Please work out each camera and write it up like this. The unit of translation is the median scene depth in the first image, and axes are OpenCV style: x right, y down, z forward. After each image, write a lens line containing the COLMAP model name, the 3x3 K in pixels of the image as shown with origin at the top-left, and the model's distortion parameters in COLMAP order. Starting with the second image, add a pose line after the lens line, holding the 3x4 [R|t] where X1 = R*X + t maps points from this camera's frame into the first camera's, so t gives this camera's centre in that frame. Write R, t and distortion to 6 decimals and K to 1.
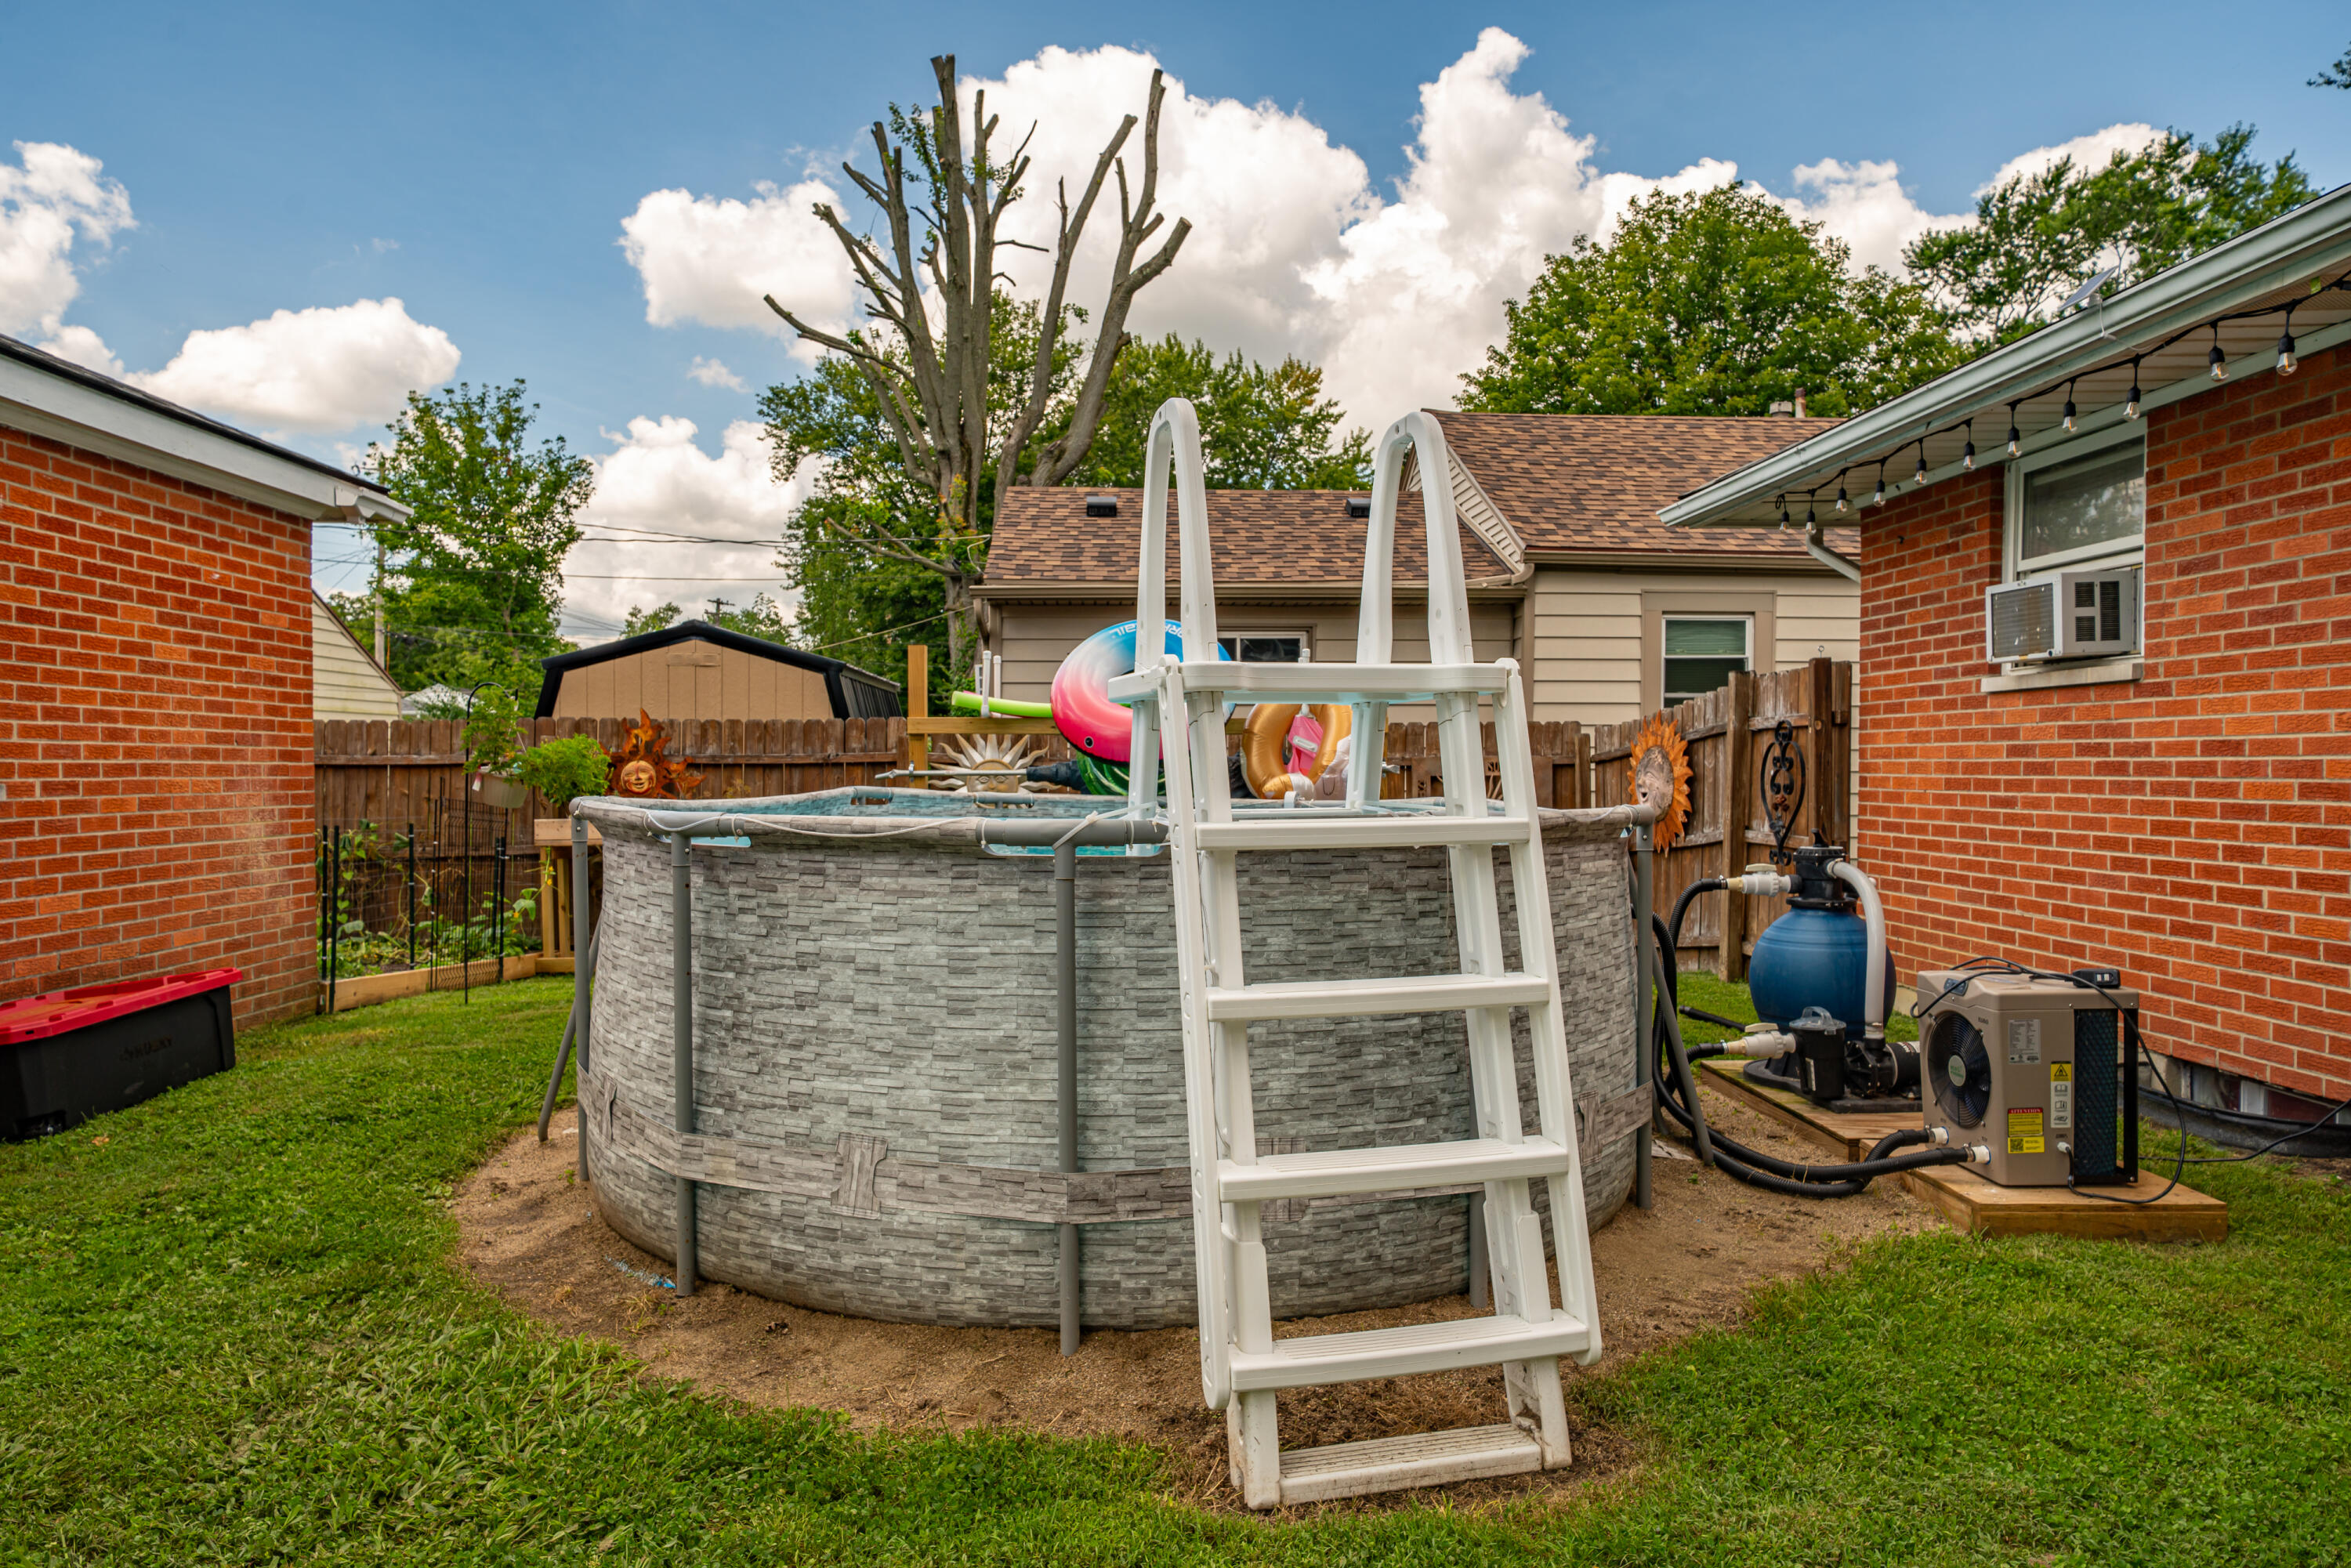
lens RADIAL K [[1486.2, 0, 1145.4], [0, 1486.2, 794.0], [0, 0, 1]] dist [-0.000405, 0.005525]
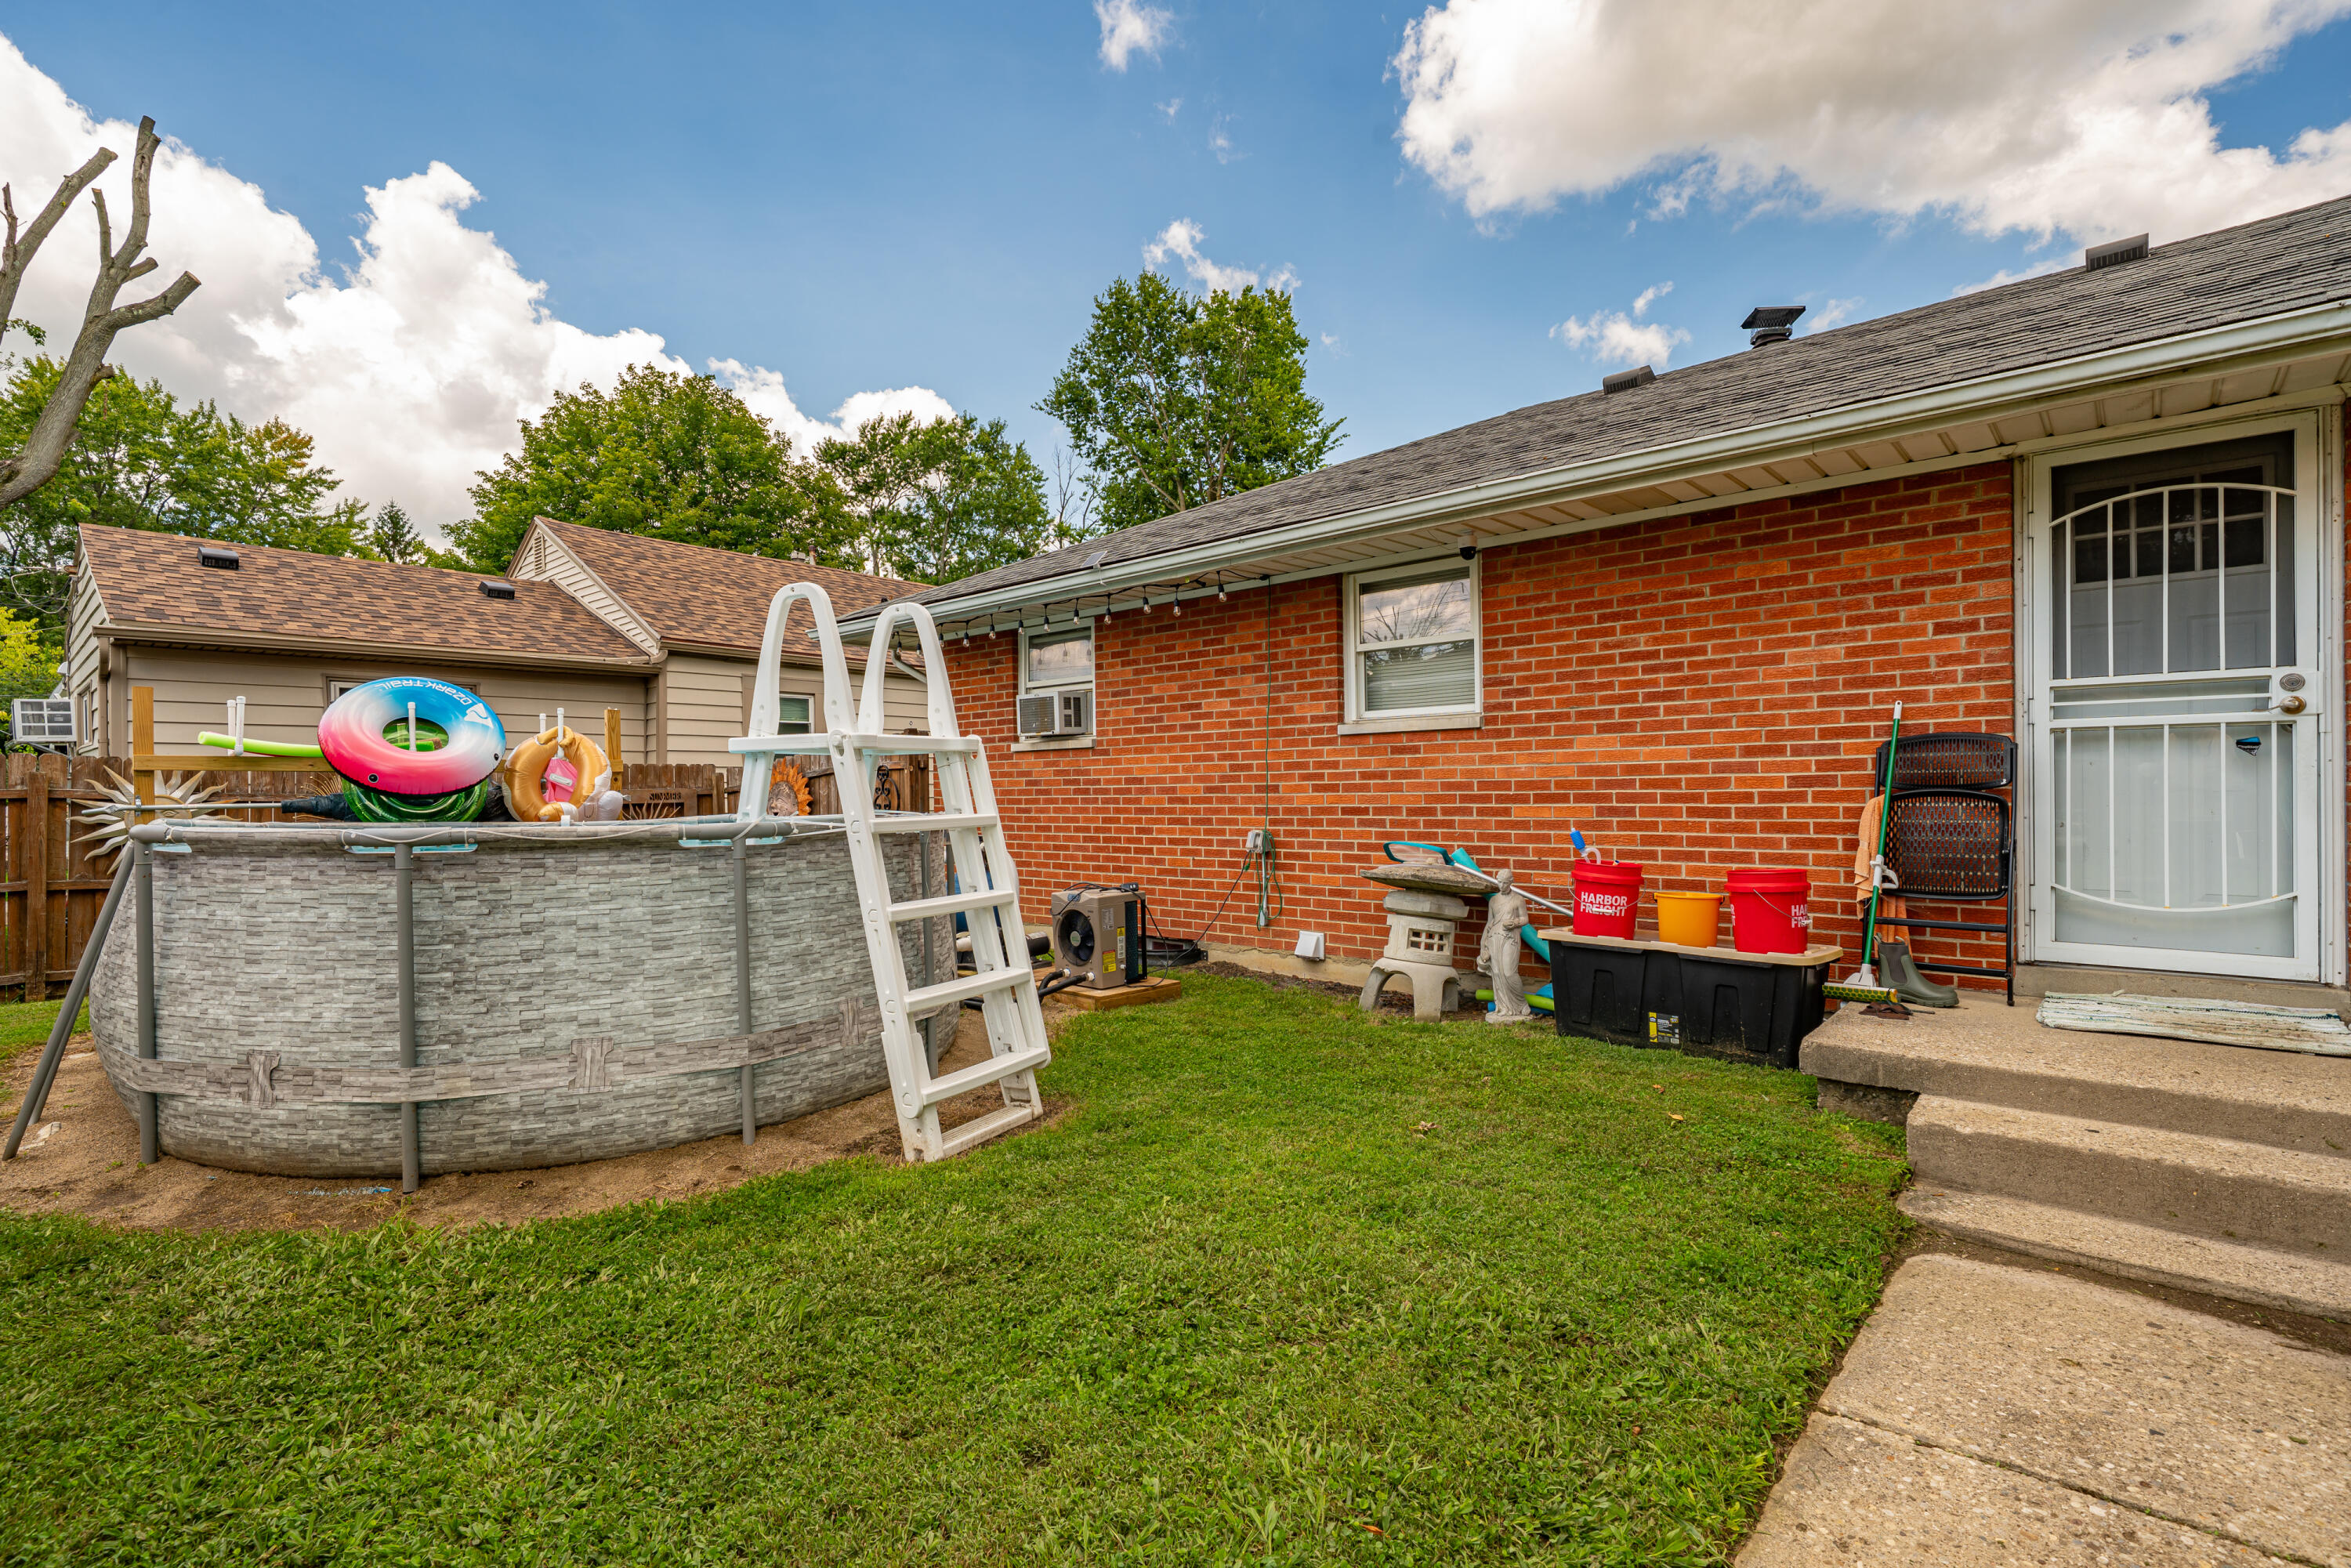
lens RADIAL K [[1100.0, 0, 1179.7], [0, 1100.0, 790.0], [0, 0, 1]] dist [0.007695, -0.001134]
pose [[0.693624, -0.006741, 0.720306, -0.289427], [0.025356, 0.999565, -0.015063, 0.005622], [-0.719891, 0.028712, 0.693493, -0.102250]]
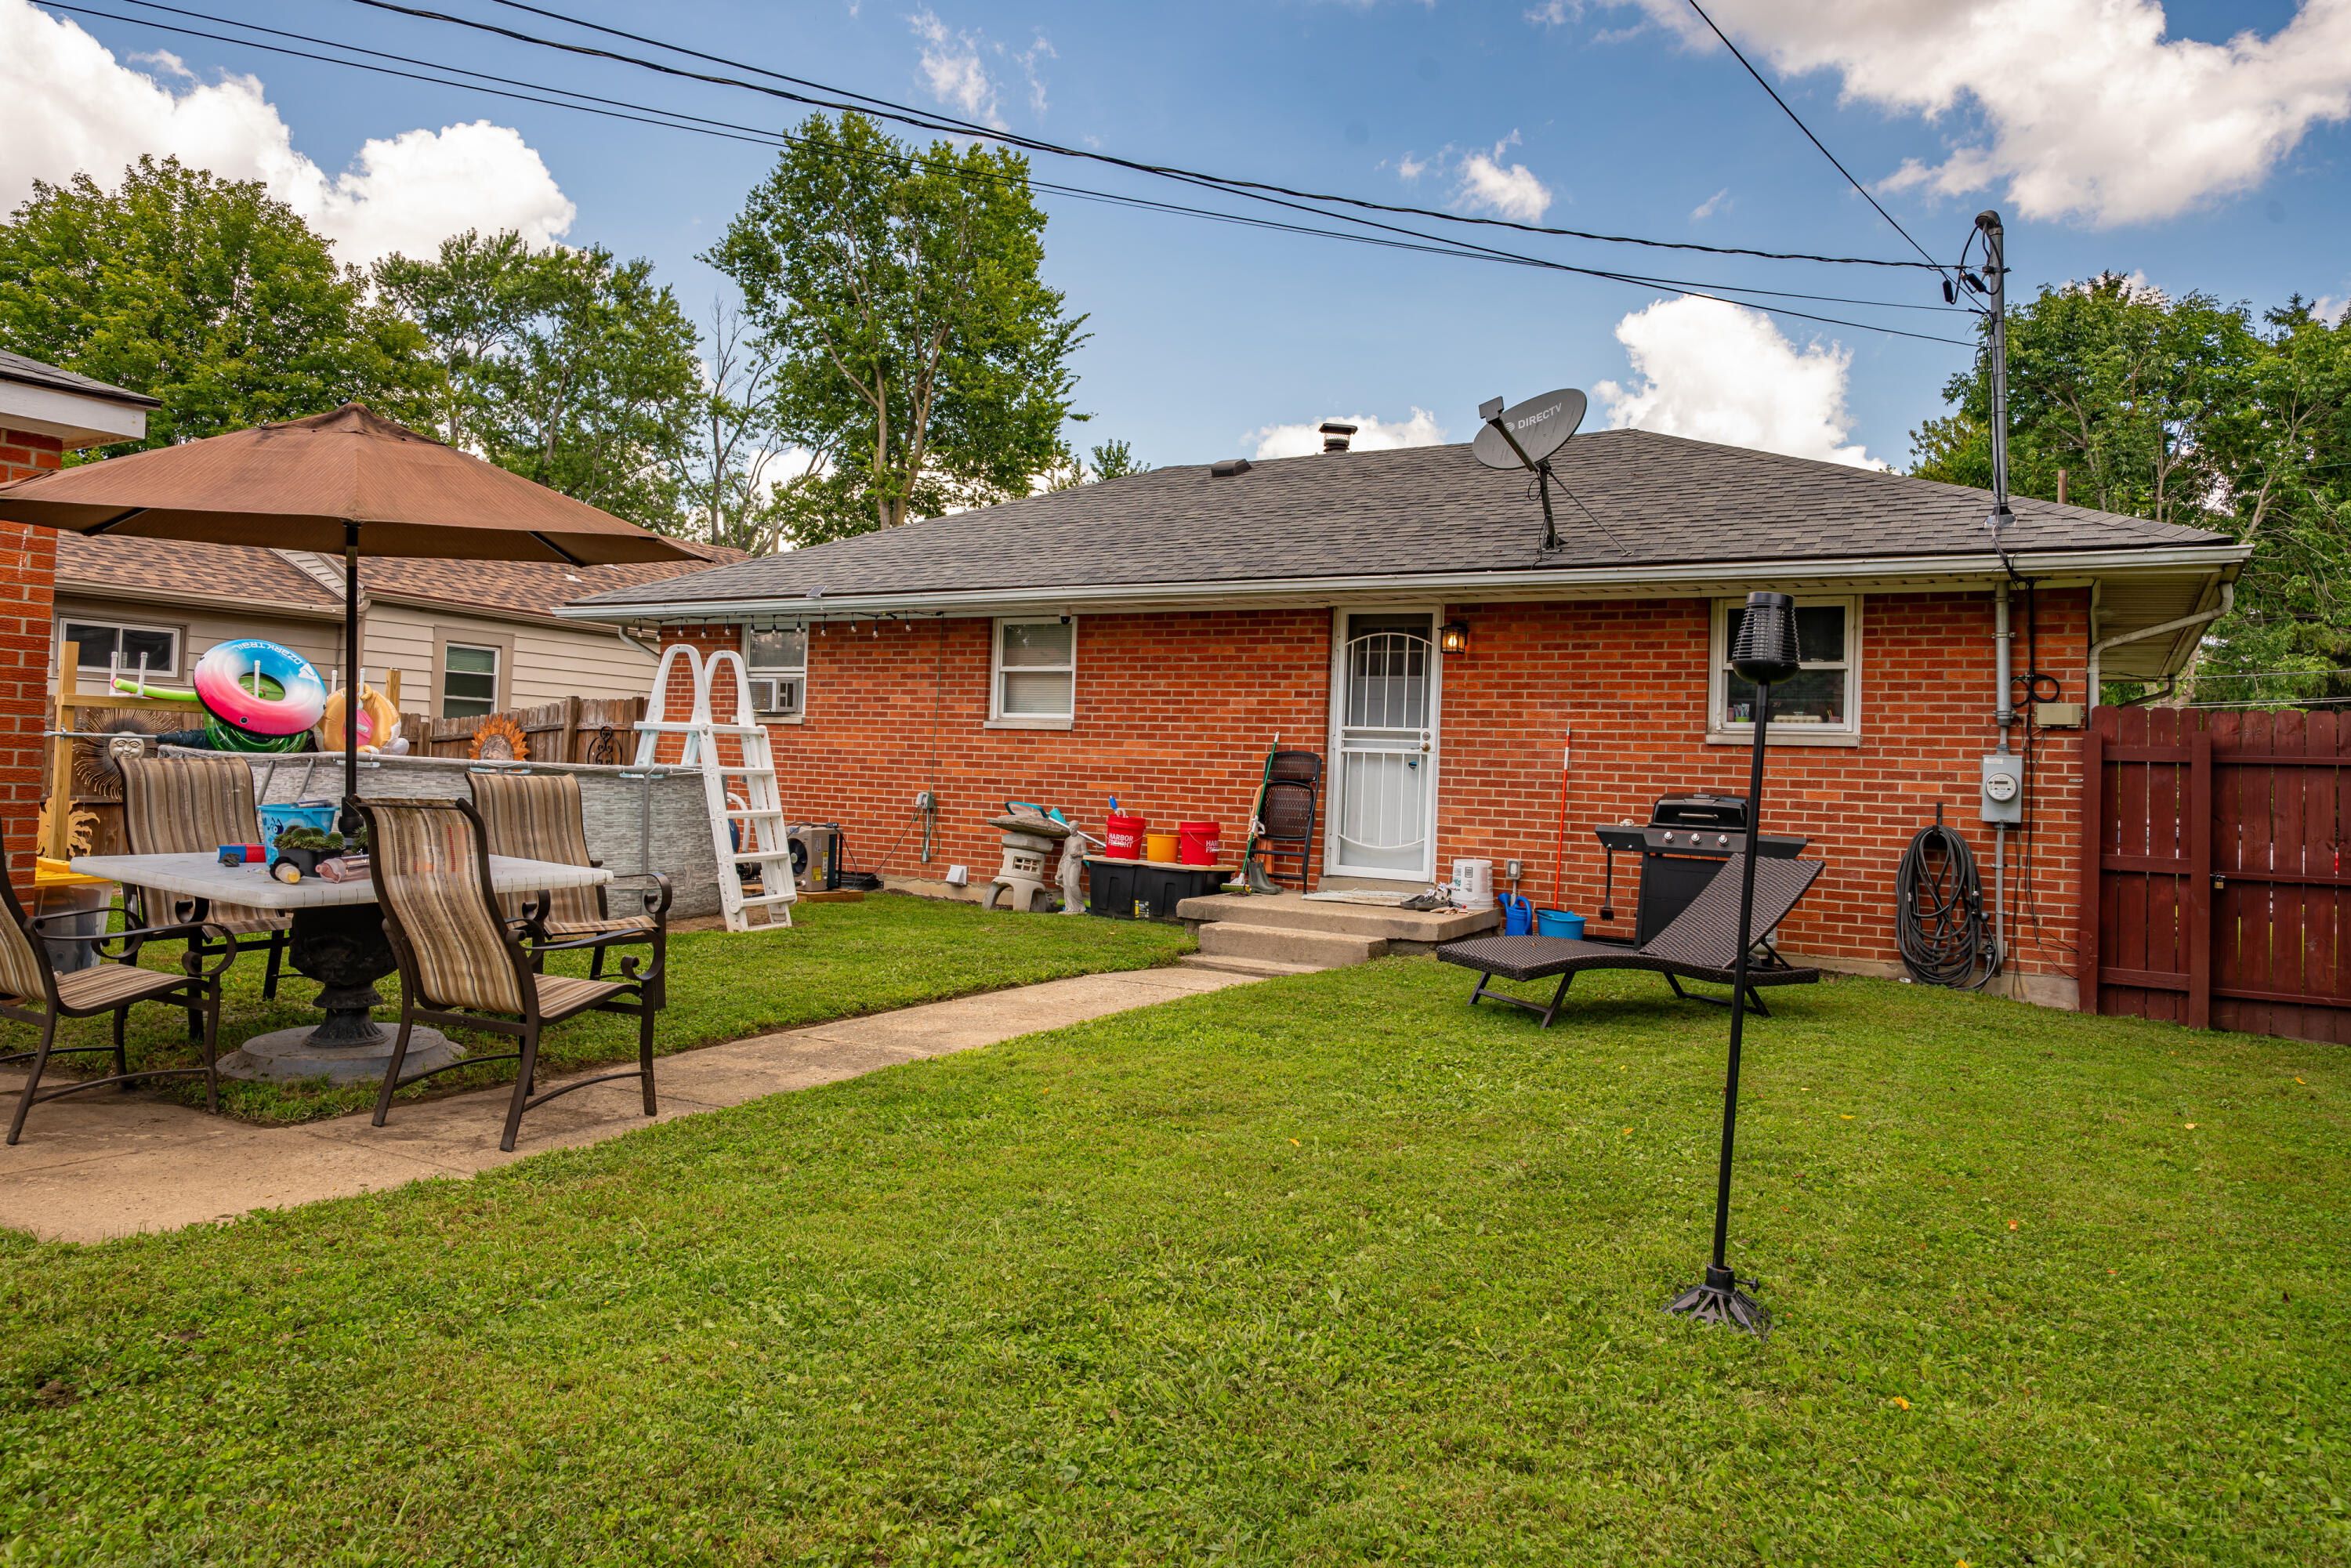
lens RADIAL K [[1547.0, 0, 1161.4], [0, 1547.0, 728.0], [0, 0, 1]] dist [0.000017, 0.000658]
pose [[0.539952, 0.044977, 0.840493, -1.122415], [-0.021833, 0.998984, -0.039432, 0.020269], [-0.841412, 0.002941, 0.540386, -0.874762]]
